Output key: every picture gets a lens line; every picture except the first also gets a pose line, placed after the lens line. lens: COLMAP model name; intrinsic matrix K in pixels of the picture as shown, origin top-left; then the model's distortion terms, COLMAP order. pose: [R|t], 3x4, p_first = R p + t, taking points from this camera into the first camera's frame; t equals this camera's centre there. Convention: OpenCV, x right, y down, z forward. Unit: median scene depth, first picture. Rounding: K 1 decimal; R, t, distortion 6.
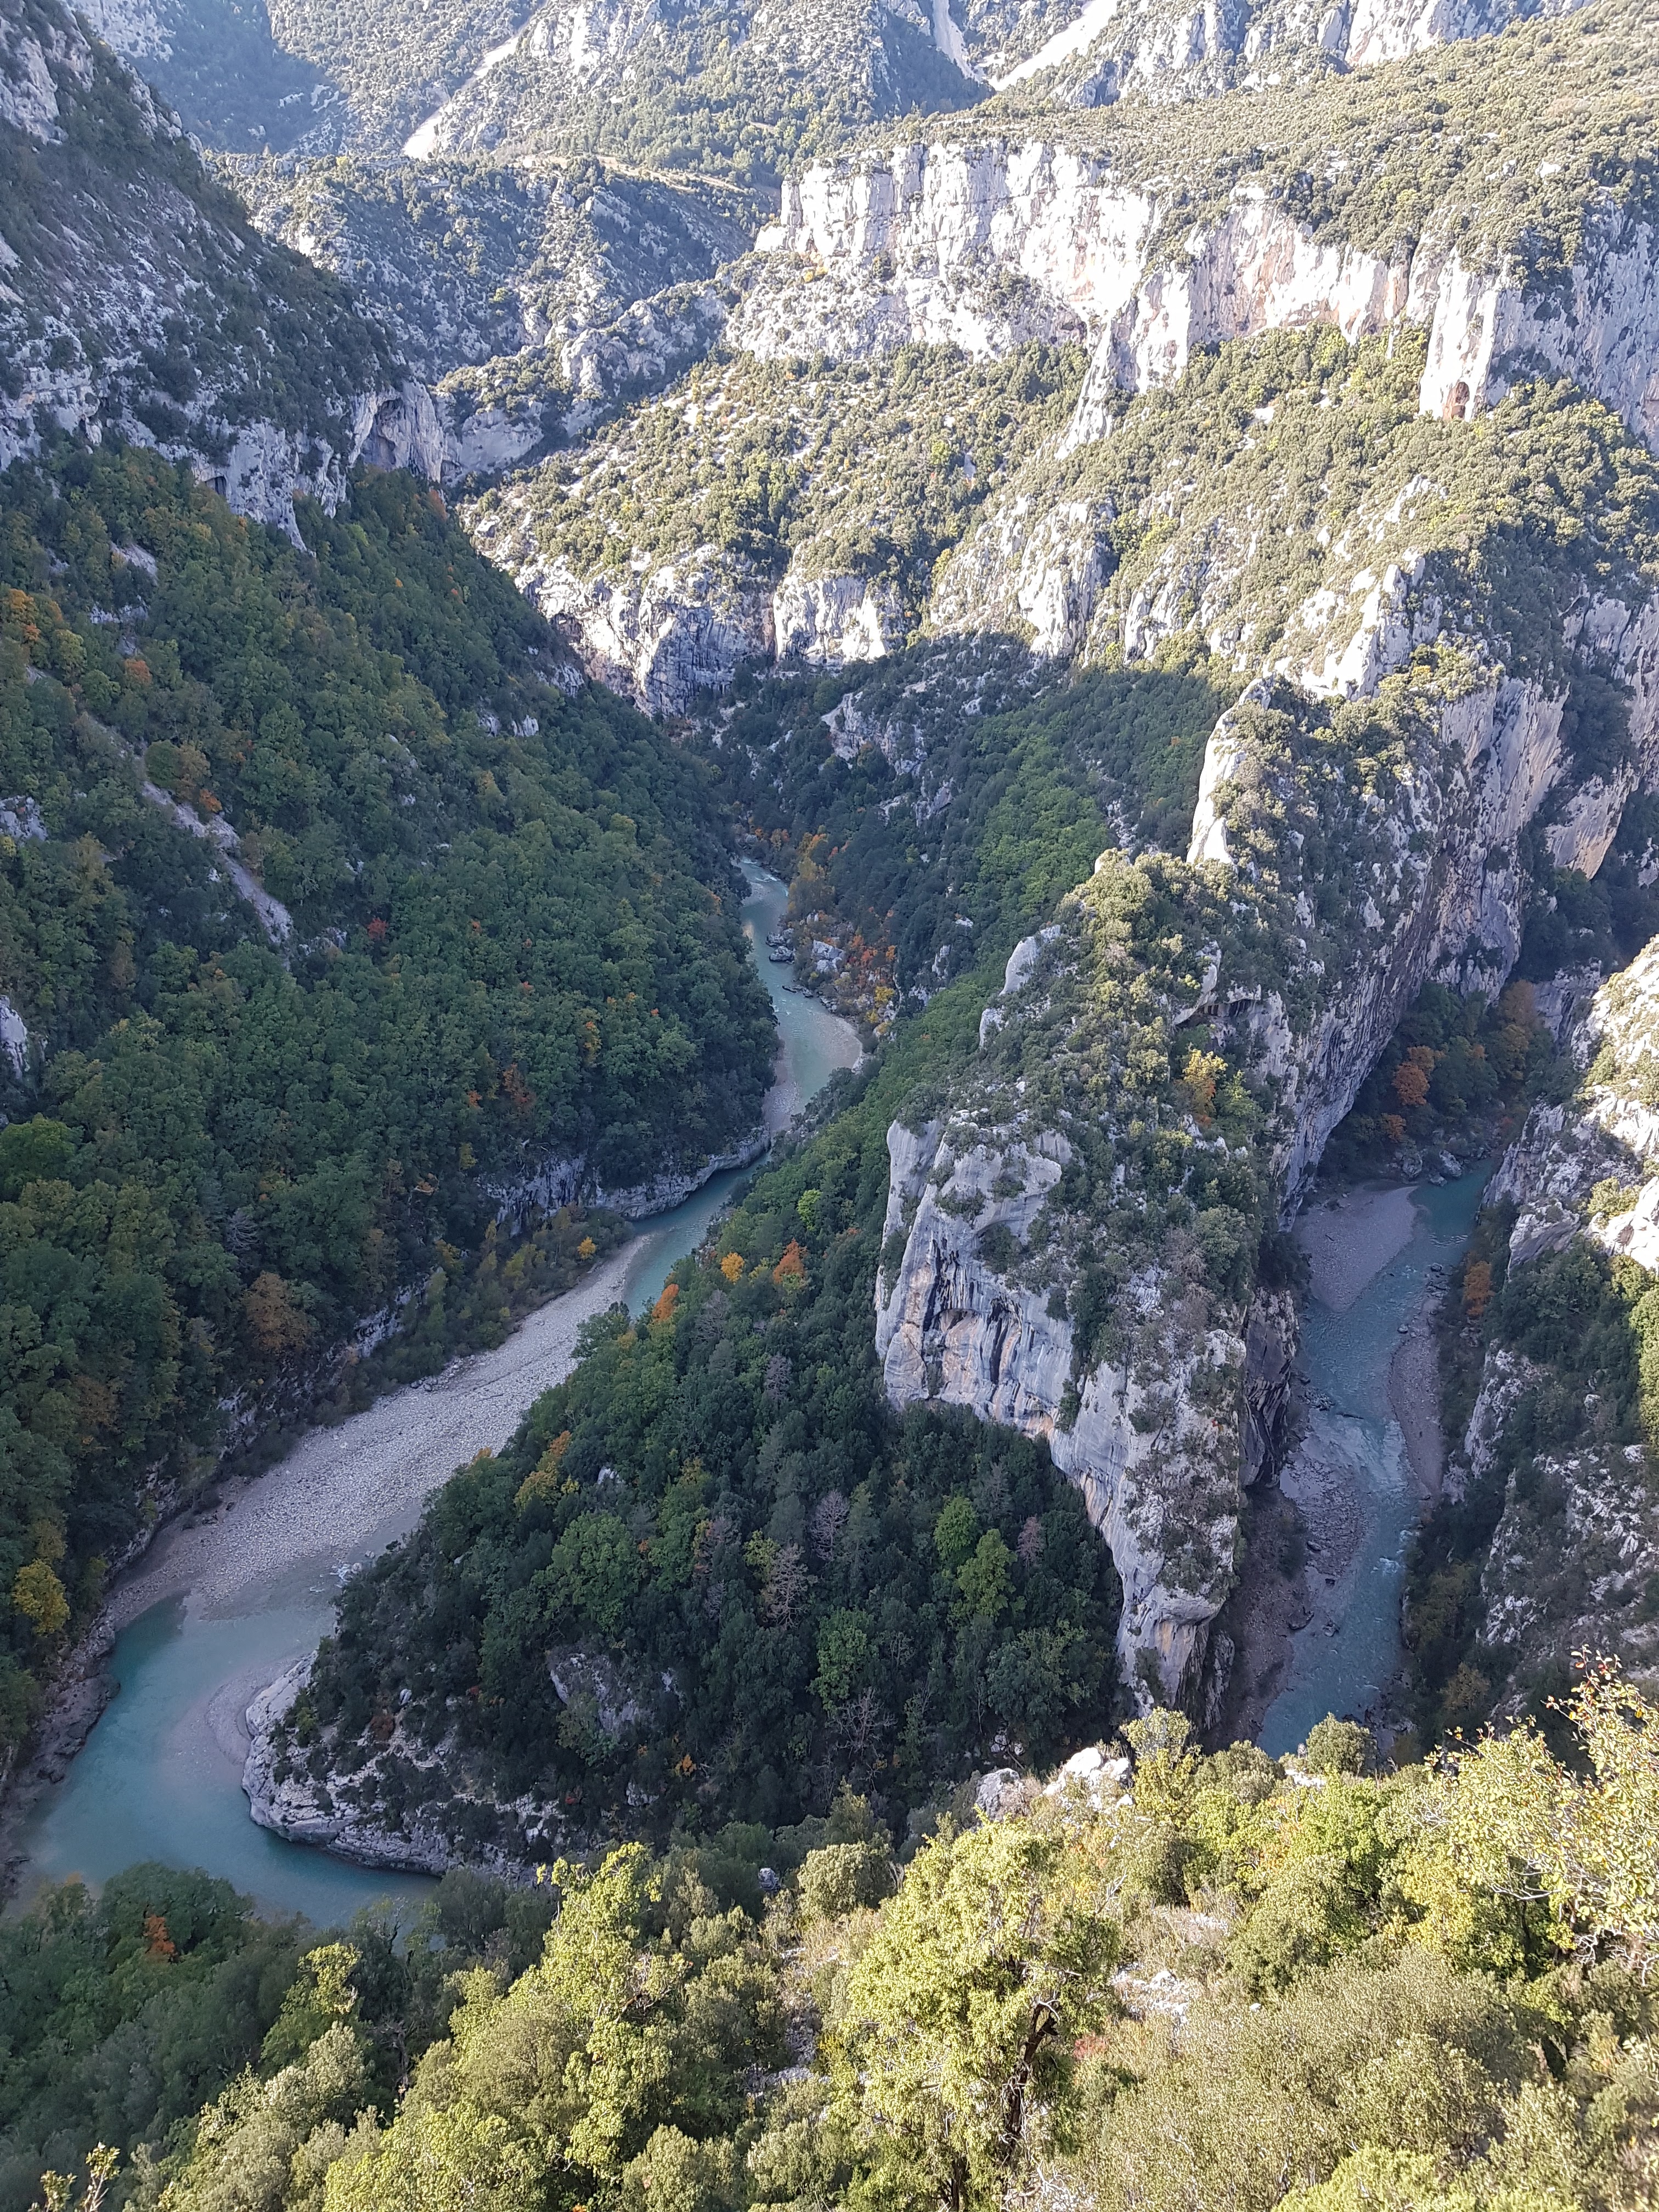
lens RADIAL K [[1720.8, 0, 802.5], [0, 1720.8, 1086.5], [0, 0, 1]] dist [0.085428, -0.144007]
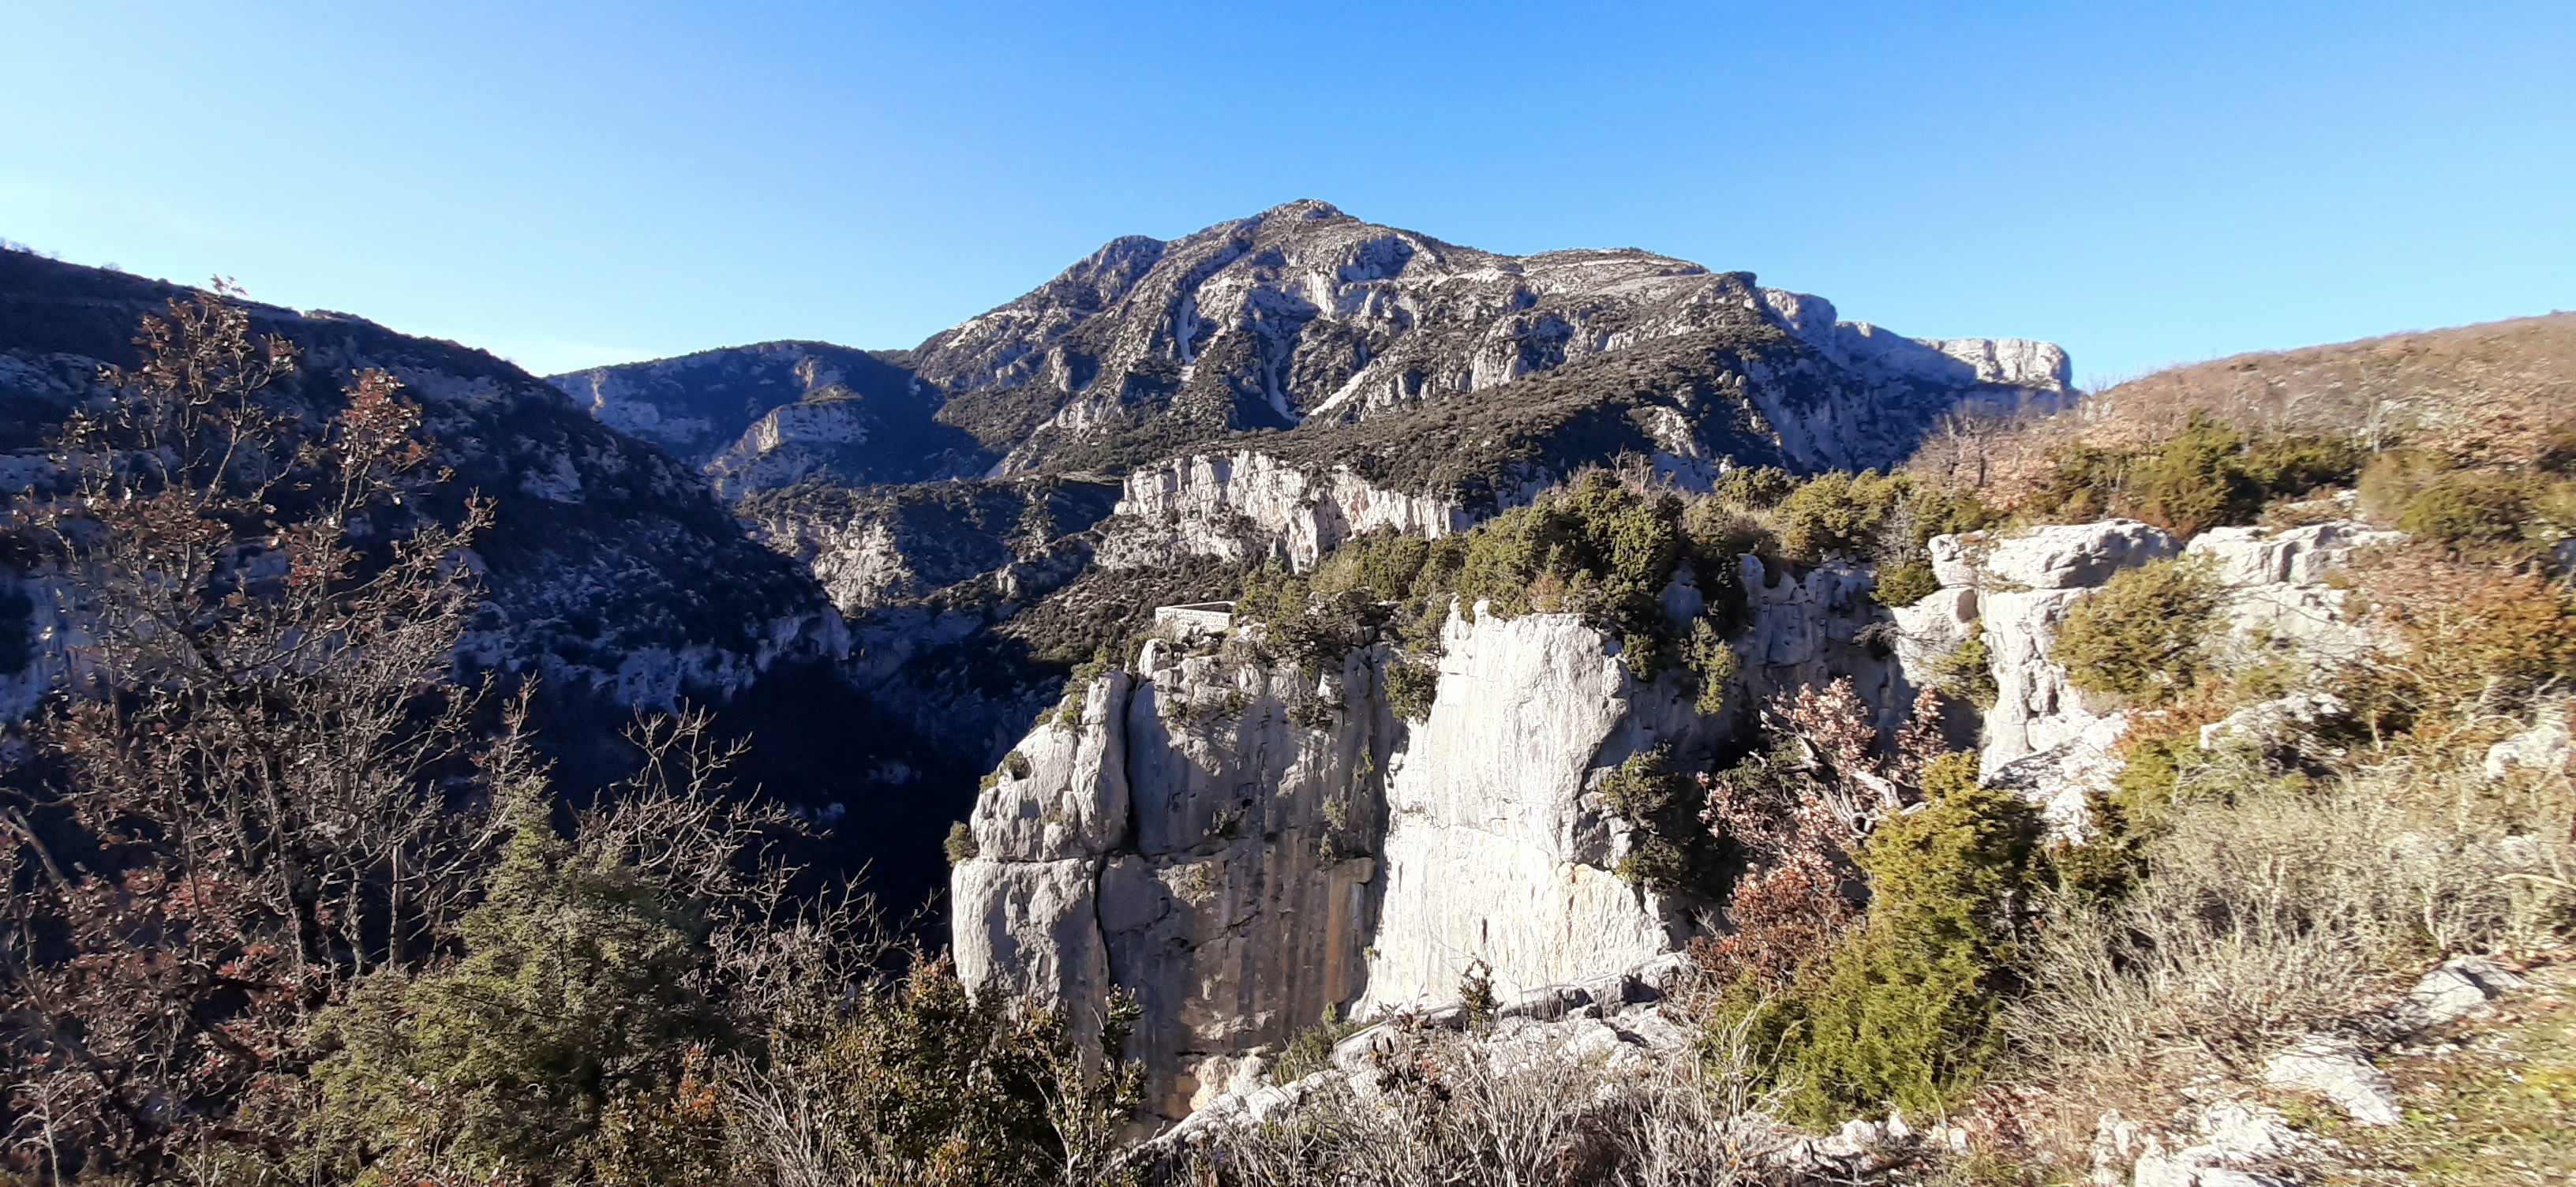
lens RADIAL K [[1020.7, 0, 1329.3], [0, 1020.7, 555.3], [0, 0, 1]] dist [0.002128, -0.005399]
pose [[0.996388, -0.081568, 0.023606, 0.244852], [0.084412, 0.921234, -0.379739, -0.028302], [0.009228, 0.380360, 0.924792, 0.056545]]
